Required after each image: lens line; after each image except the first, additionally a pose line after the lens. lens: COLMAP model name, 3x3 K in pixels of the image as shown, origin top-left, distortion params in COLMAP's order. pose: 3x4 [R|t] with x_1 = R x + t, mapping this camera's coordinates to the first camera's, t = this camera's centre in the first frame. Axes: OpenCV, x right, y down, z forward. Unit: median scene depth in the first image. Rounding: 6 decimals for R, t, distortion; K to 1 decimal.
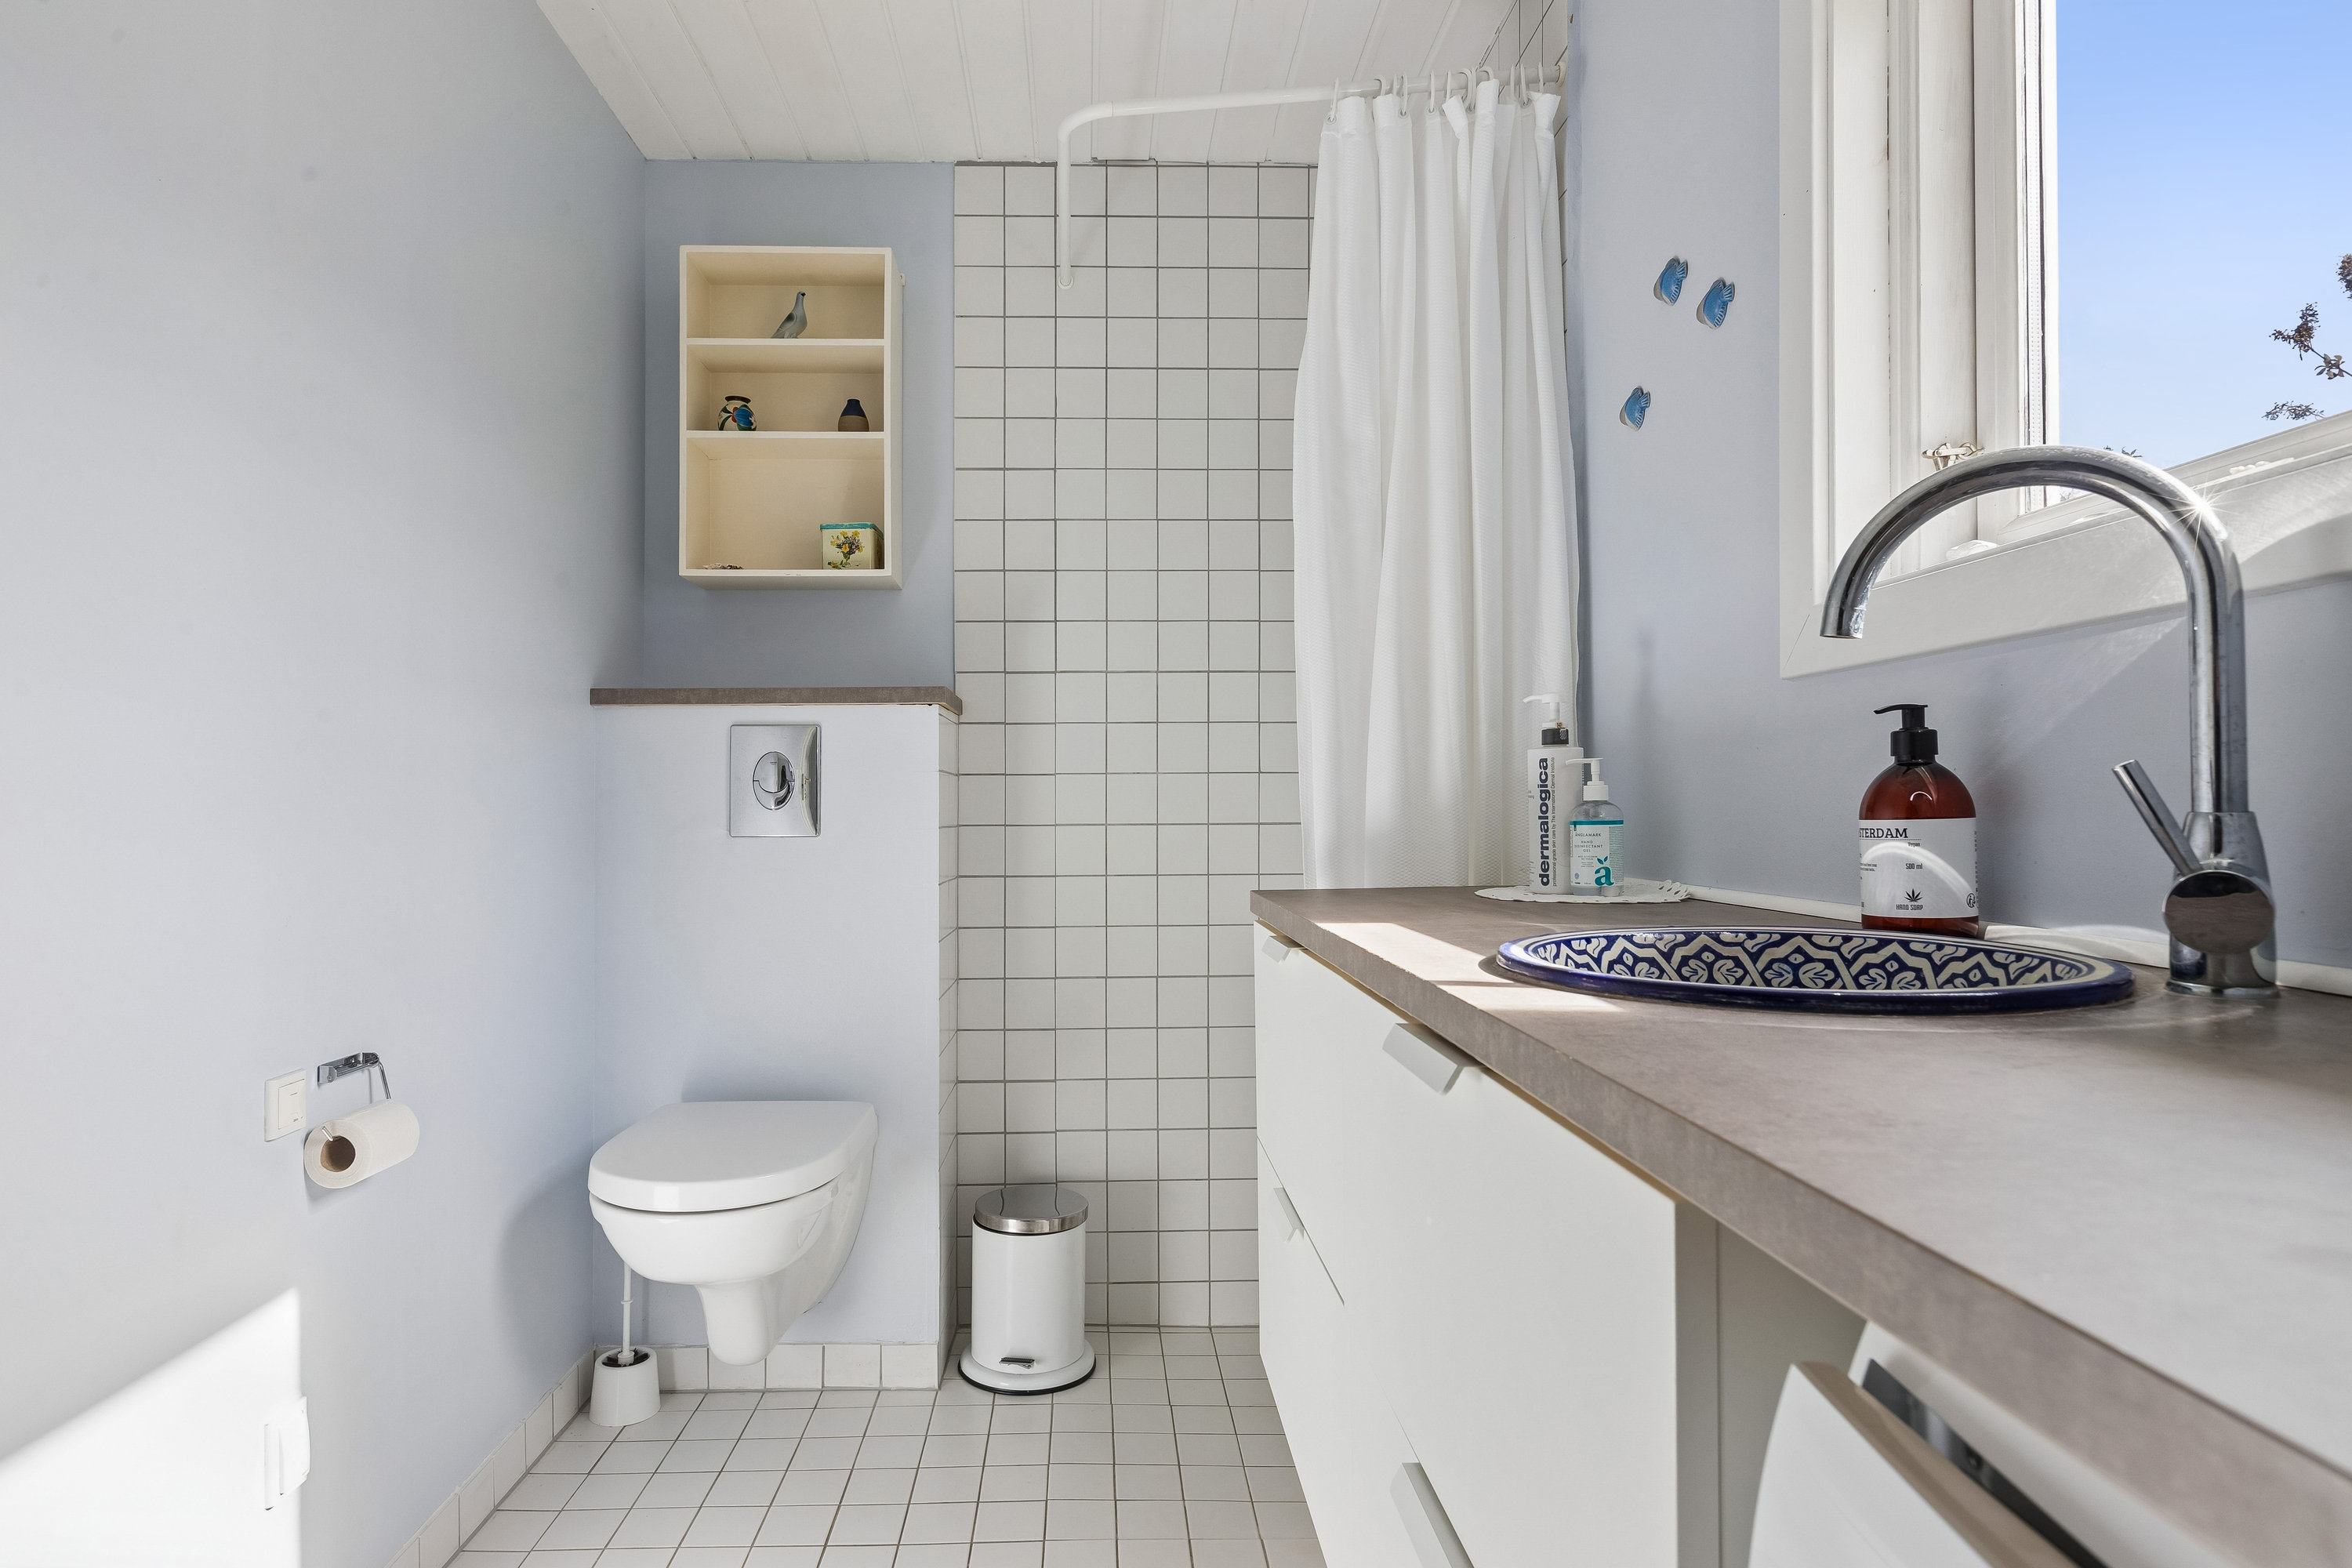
lens RADIAL K [[1255.8, 0, 1099.6], [0, 1255.8, 801.2], [0, 0, 1]] dist [-0.002623, -0.000192]
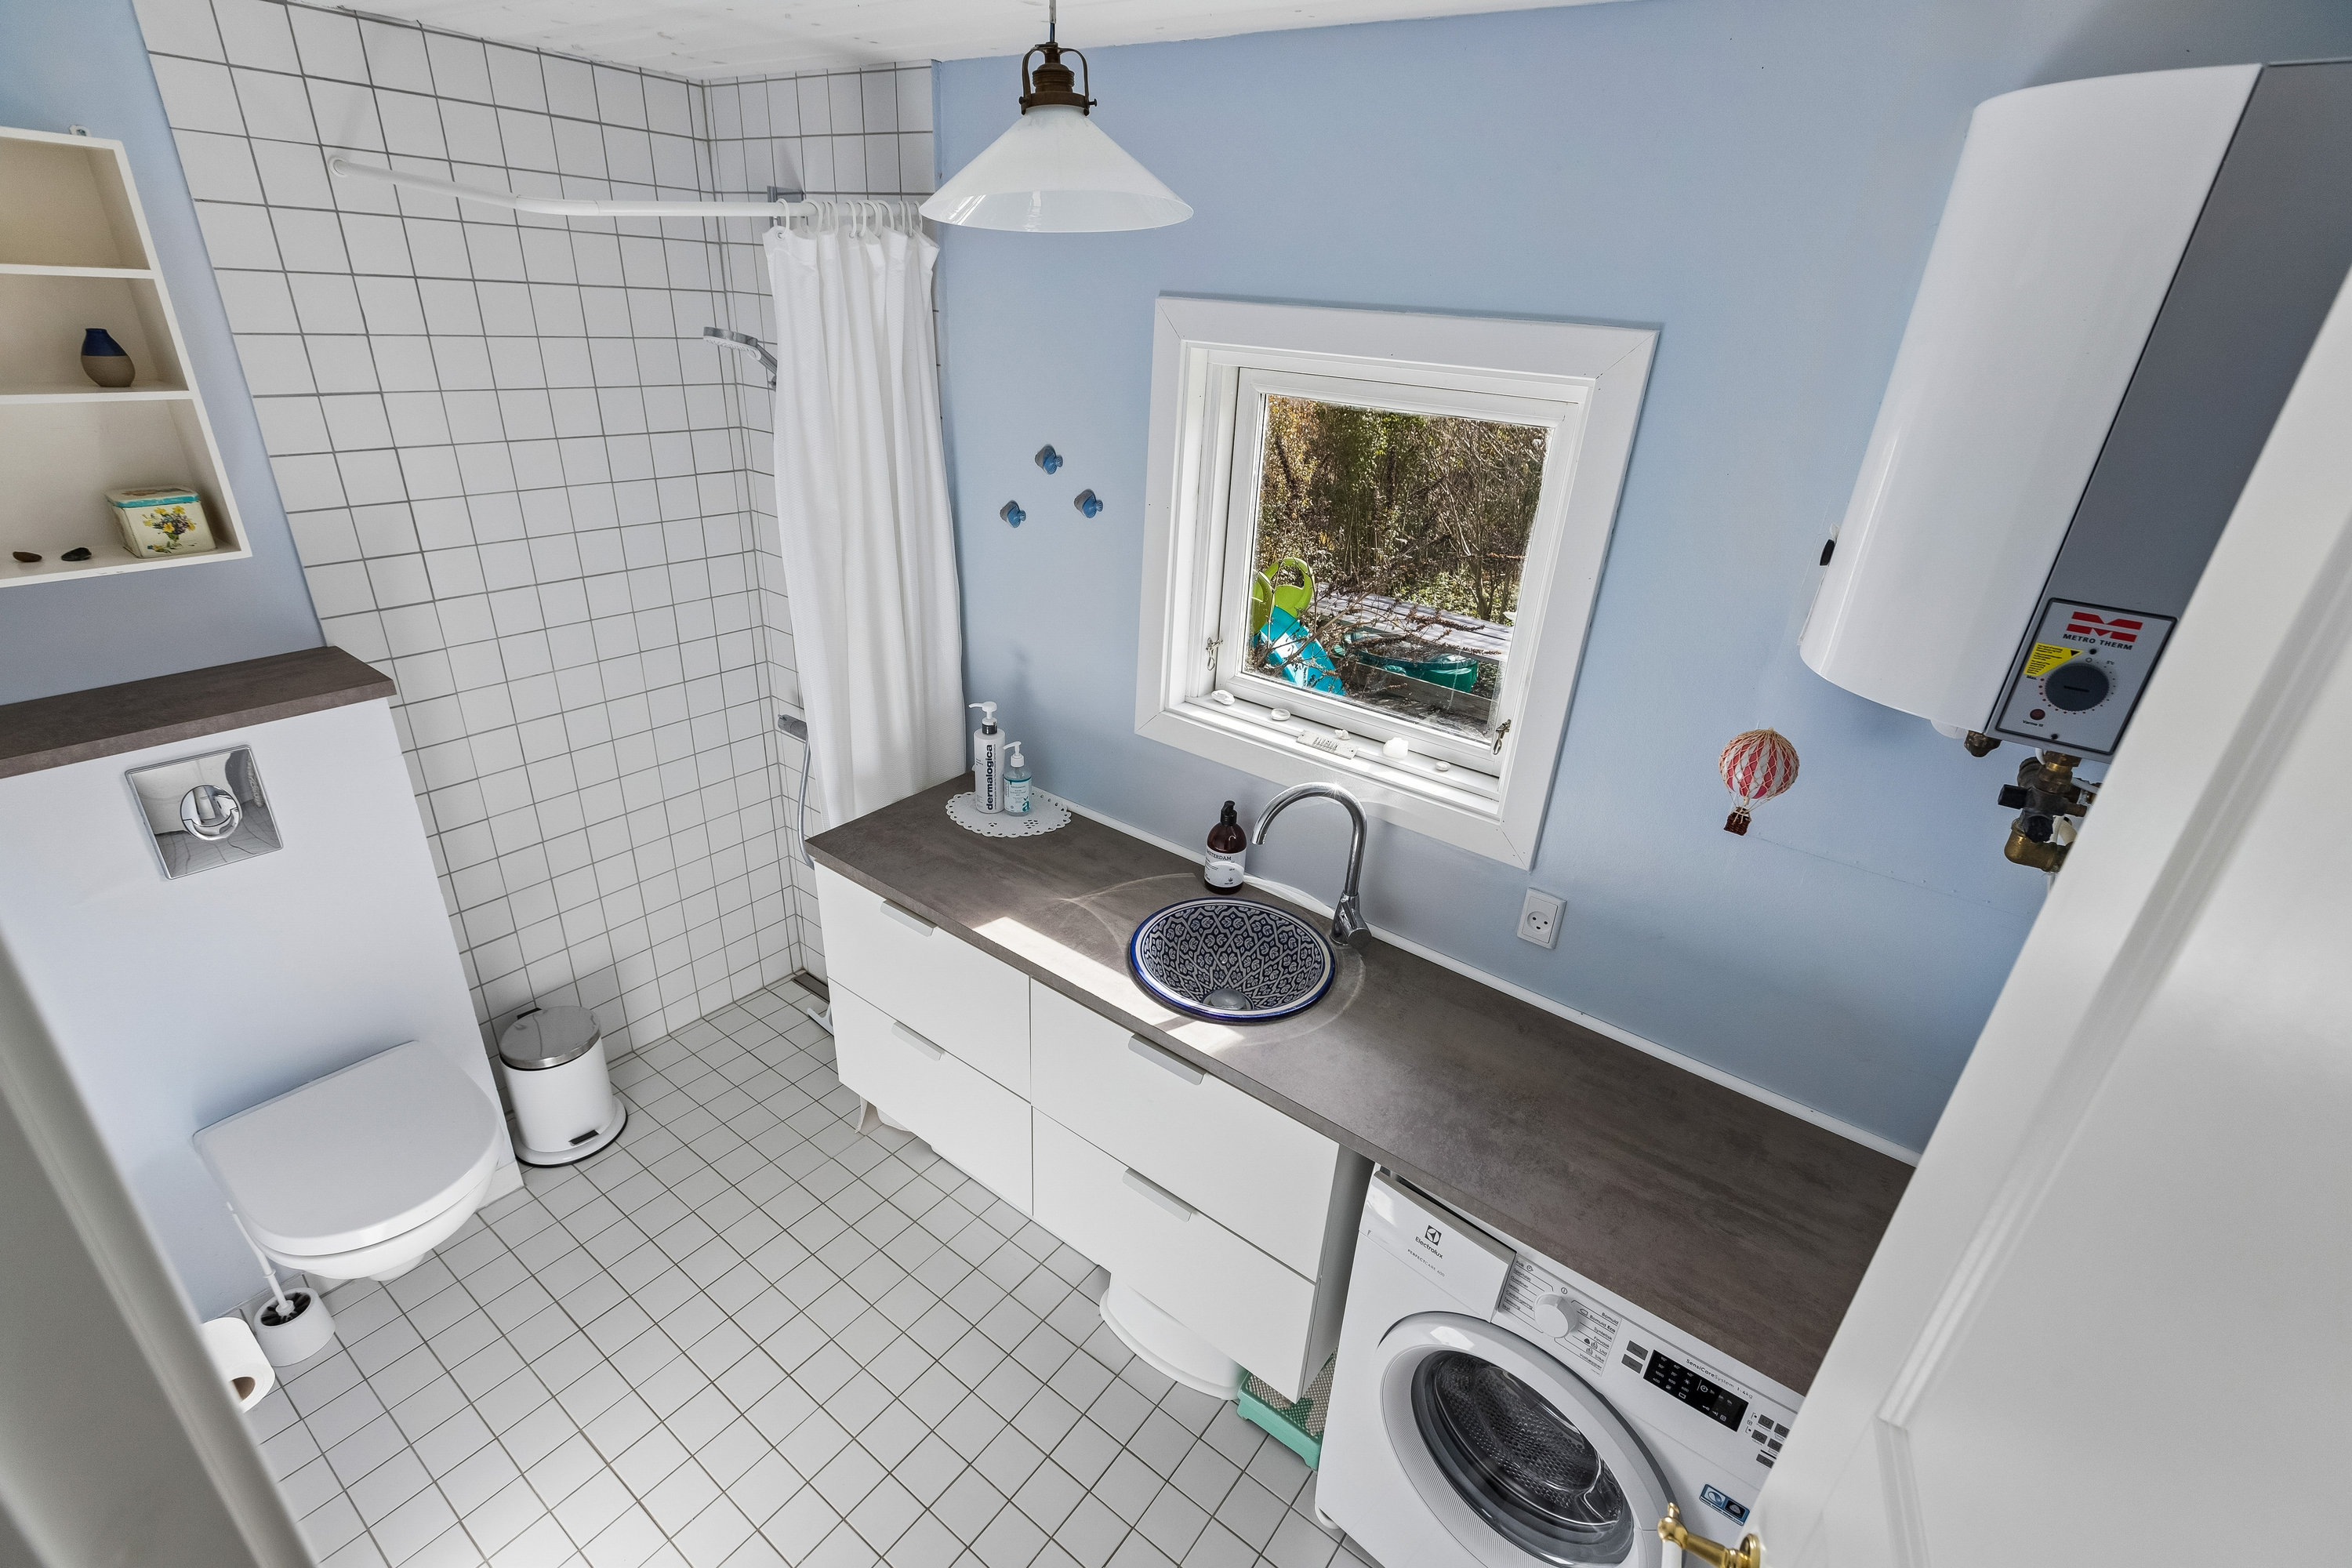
lens RADIAL K [[1054.7, 0, 1161.8], [0, 1054.7, 799.4], [0, 0, 1]] dist [-0.000245, -0.000745]
pose [[0.613423, -0.313543, 0.724847, -0.398119], [-0.058534, 0.897238, 0.437649, -0.424124], [-0.787583, -0.310892, 0.532033, 0.009145]]
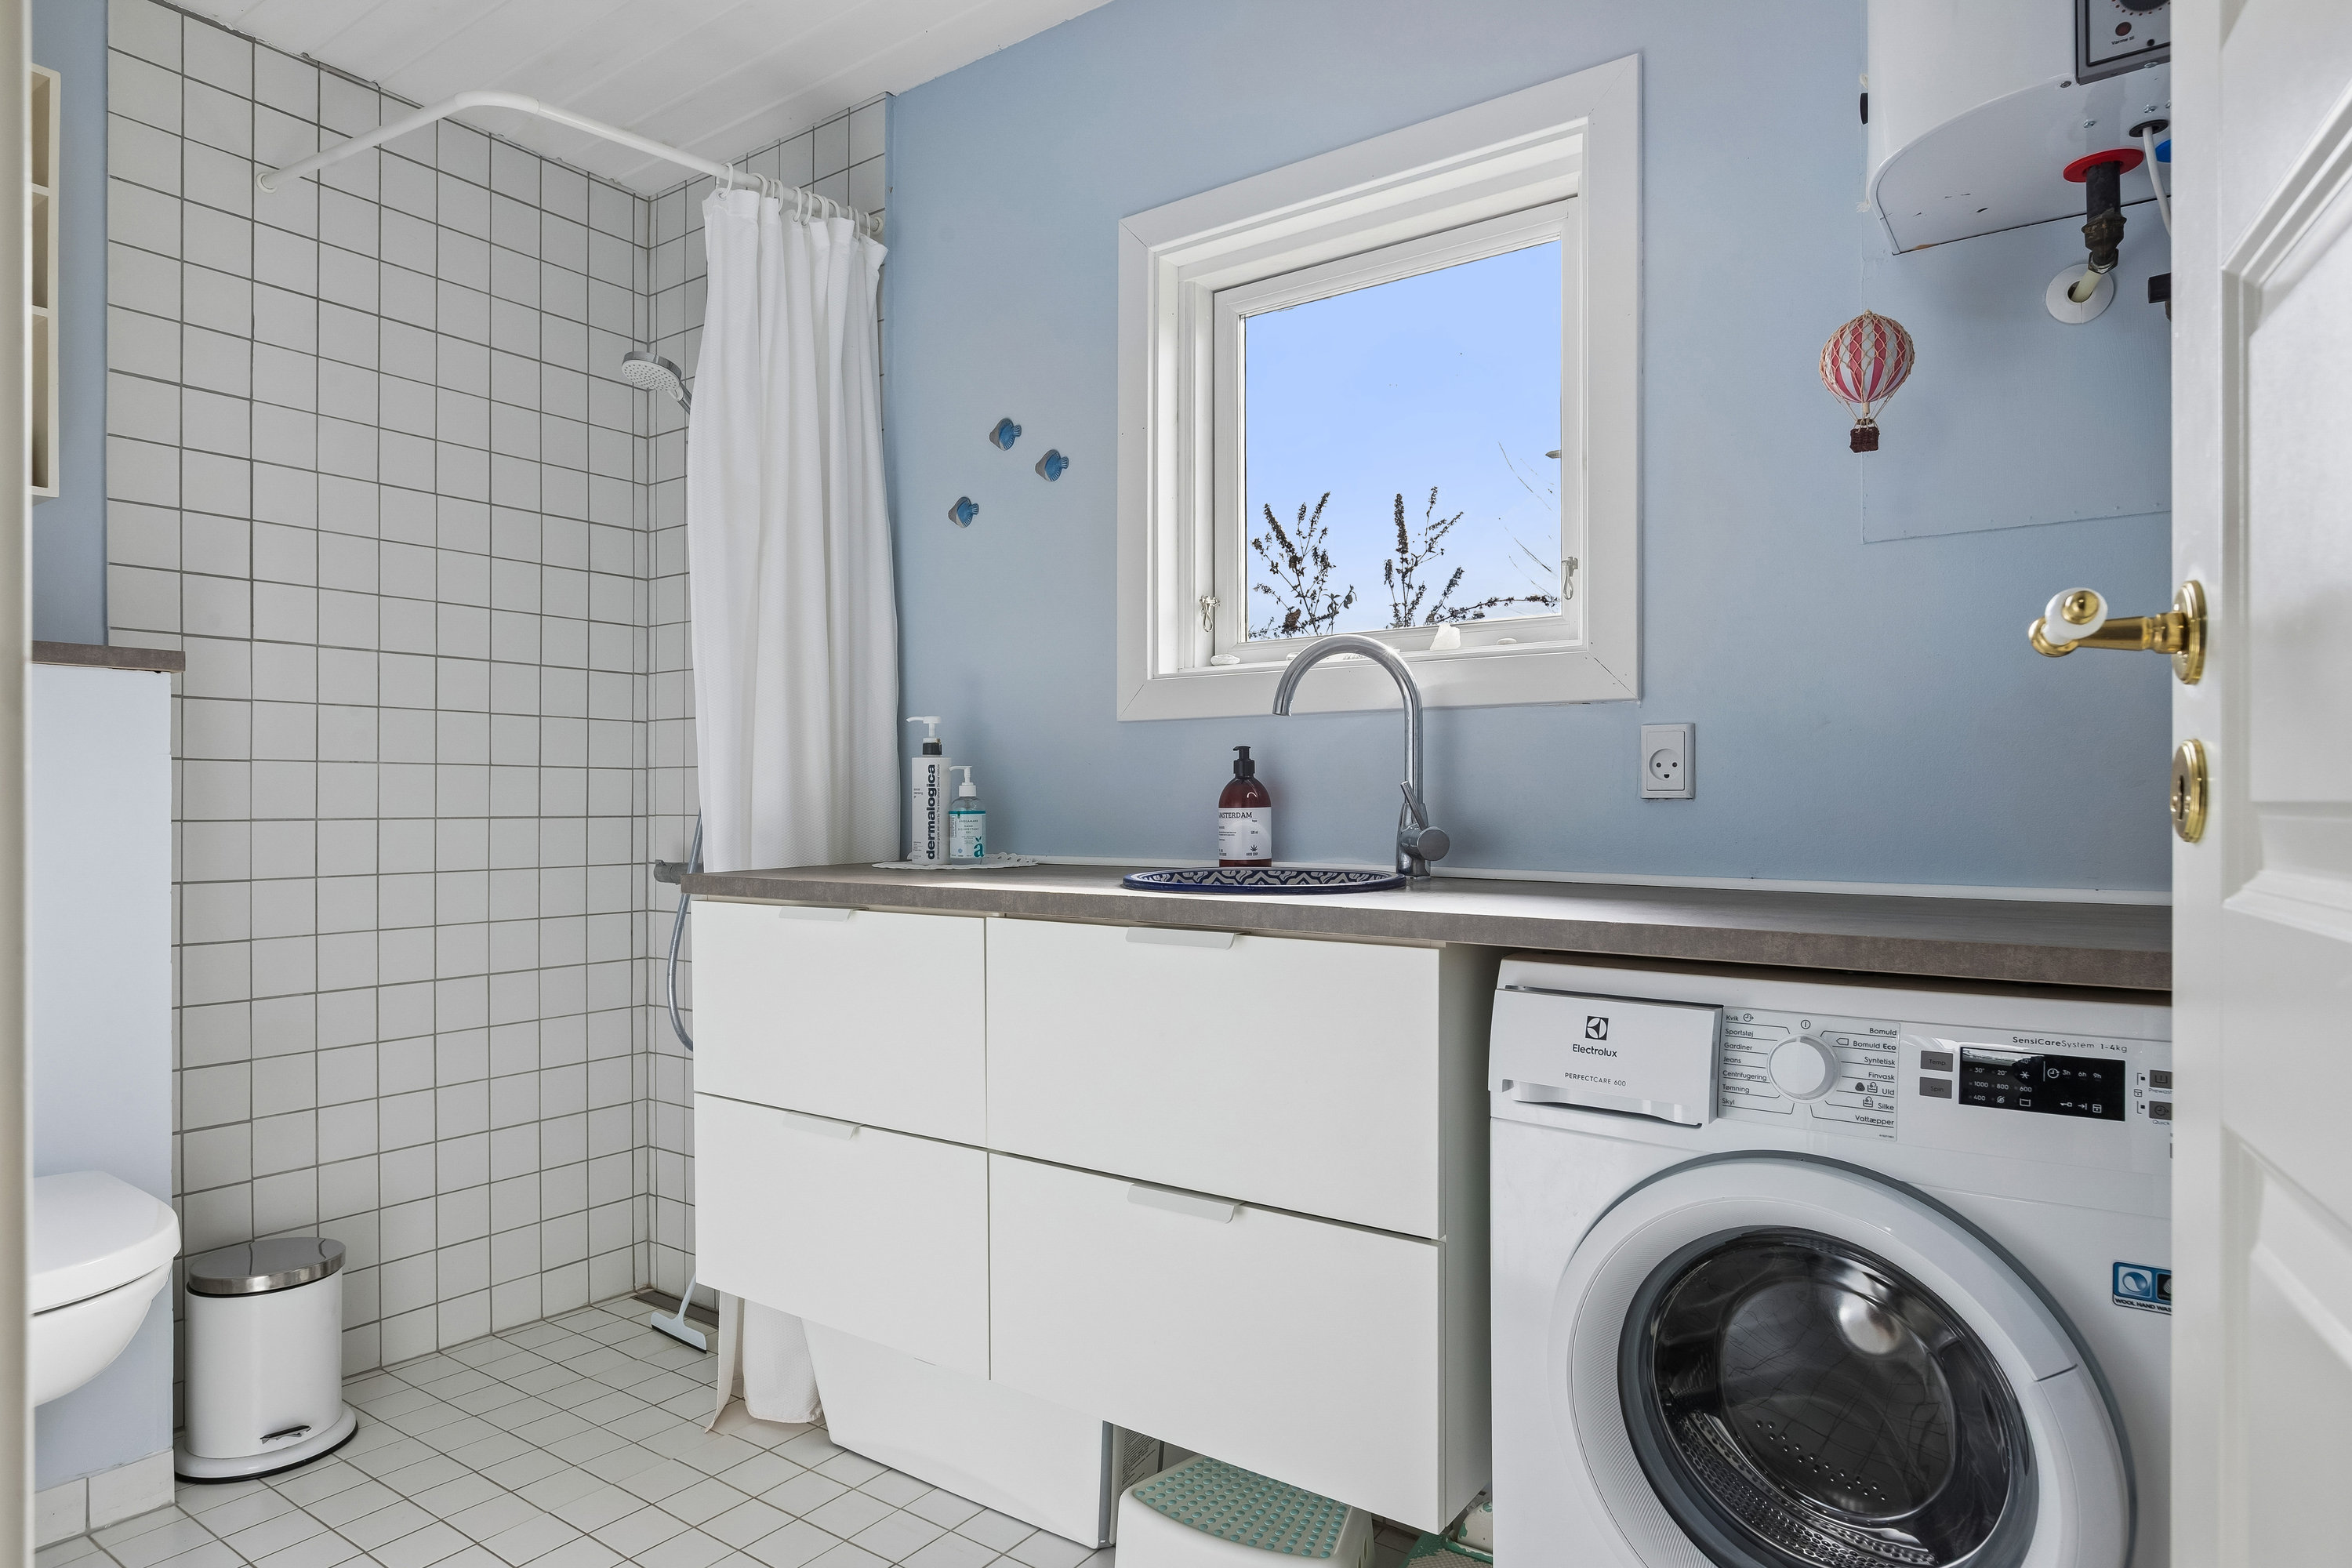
lens RADIAL K [[1357.1, 0, 1167.3], [0, 1357.1, 816.0], [0, 0, 1]] dist [-0.006151, -0.003834]
pose [[0.593178, -0.003377, 0.805064, -0.458911], [-0.006722, 0.999936, 0.009148, 0.003983], [-0.805043, -0.010838, 0.593118, -0.047297]]
